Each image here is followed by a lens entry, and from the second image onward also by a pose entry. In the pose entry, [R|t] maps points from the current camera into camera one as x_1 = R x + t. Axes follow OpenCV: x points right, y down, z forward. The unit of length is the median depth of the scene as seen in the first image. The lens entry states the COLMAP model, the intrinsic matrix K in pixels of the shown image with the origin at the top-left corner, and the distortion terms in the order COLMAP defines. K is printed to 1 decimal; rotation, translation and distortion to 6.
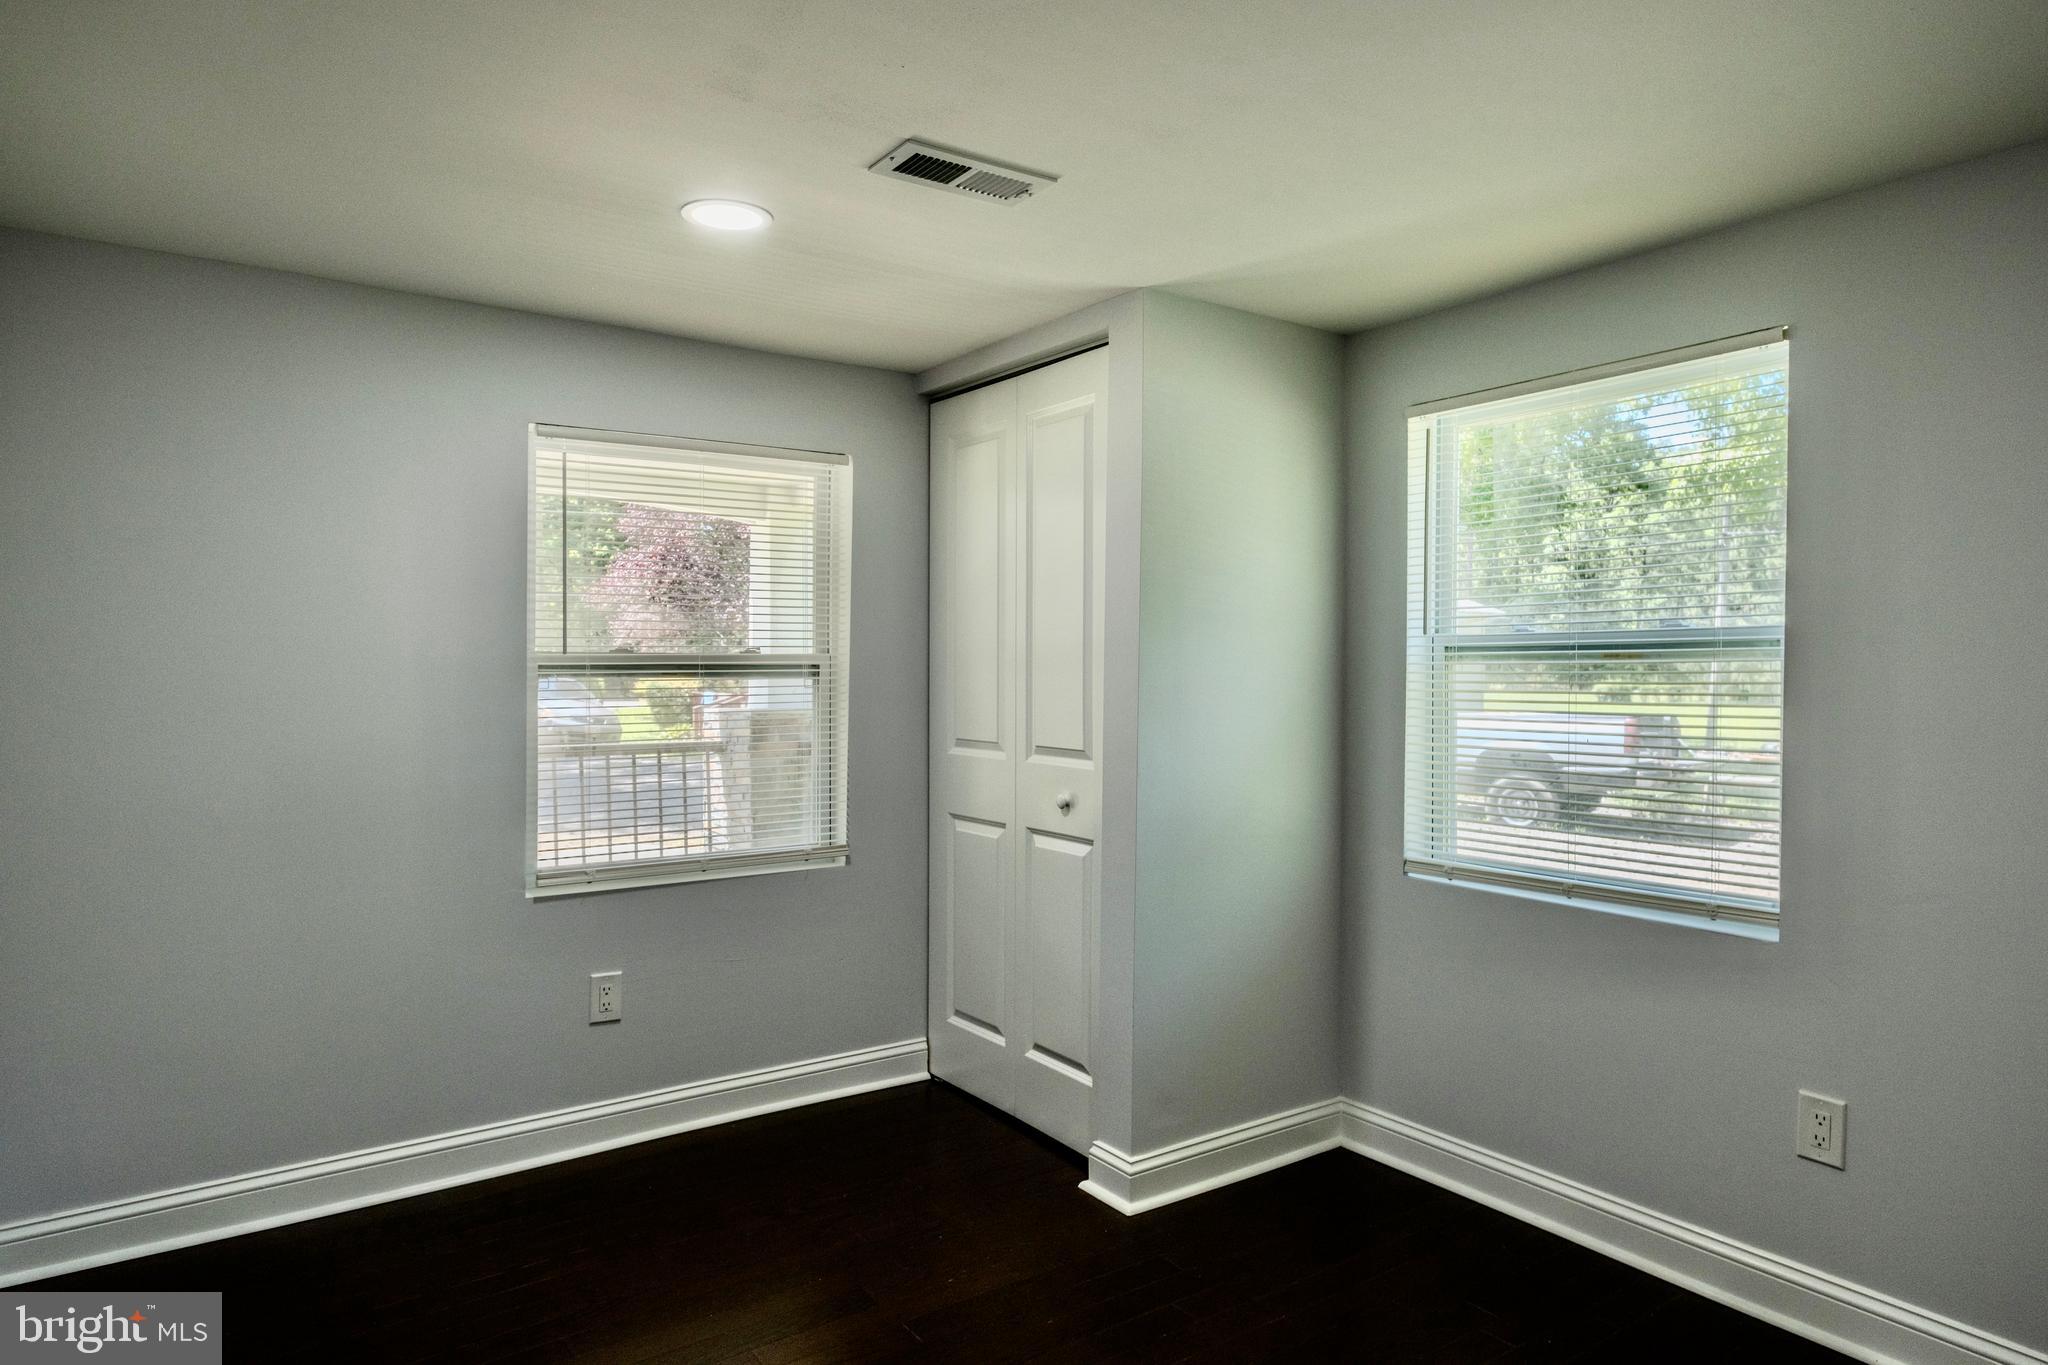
lens RADIAL K [[1222.9, 0, 971.2], [0, 1222.9, 686.4], [0, 0, 1]] dist [0.001838, 0.000135]
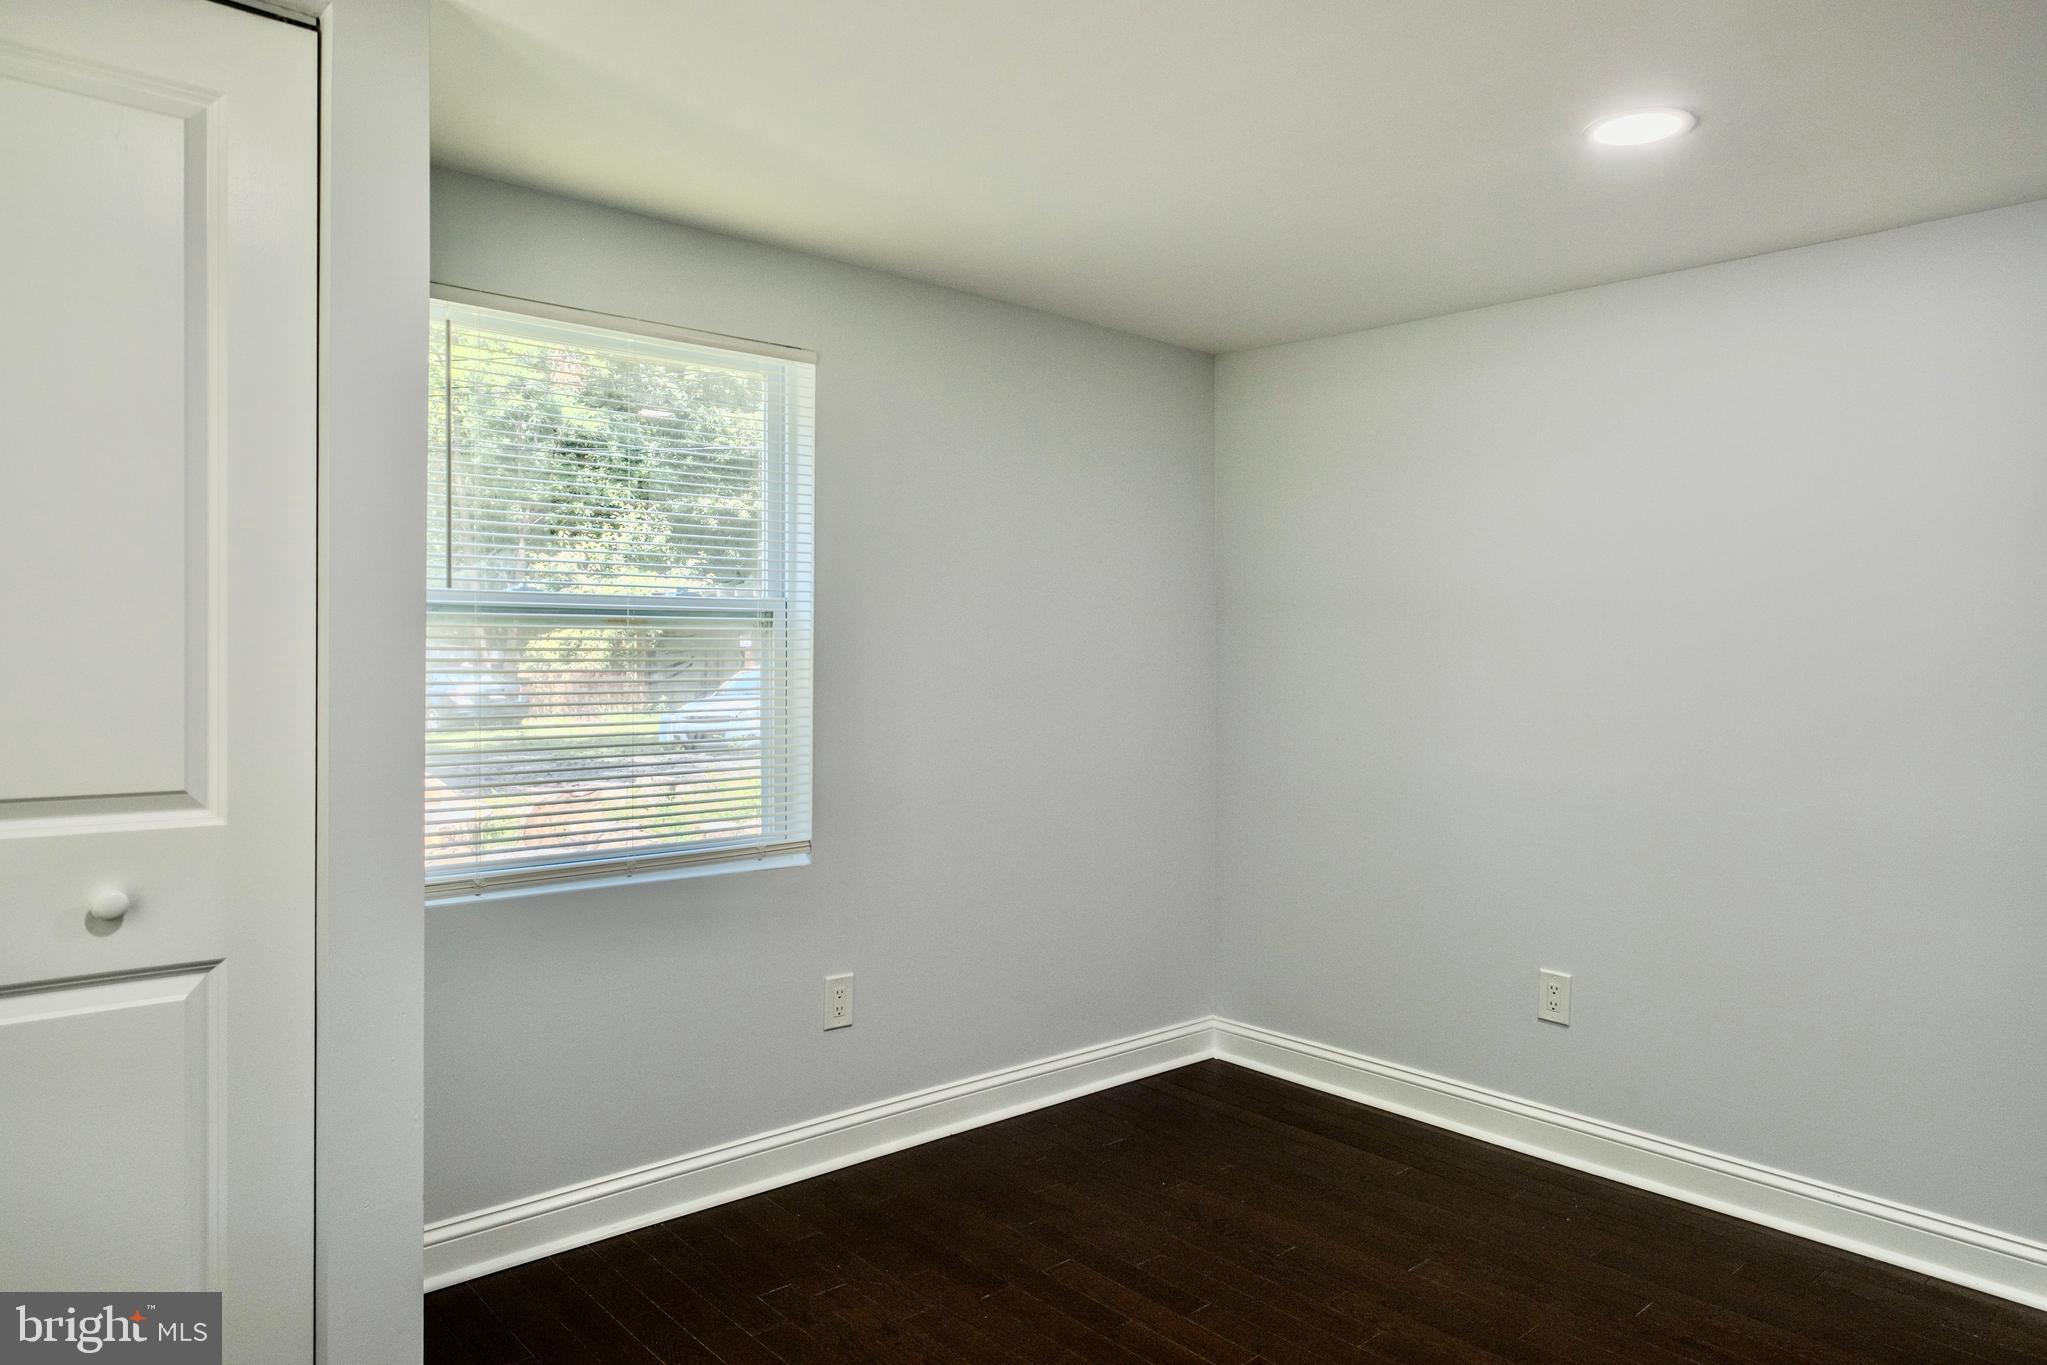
lens RADIAL K [[1291.4, 0, 1023.5], [0, 1291.4, 682.5], [0, 0, 1]] dist [0.004709, 0.000937]
pose [[-0.129805, -0.032490, 0.991007, -0.538029], [0.001125, 0.999458, 0.032915, -0.010061], [-0.991539, 0.005387, -0.129699, 0.823611]]
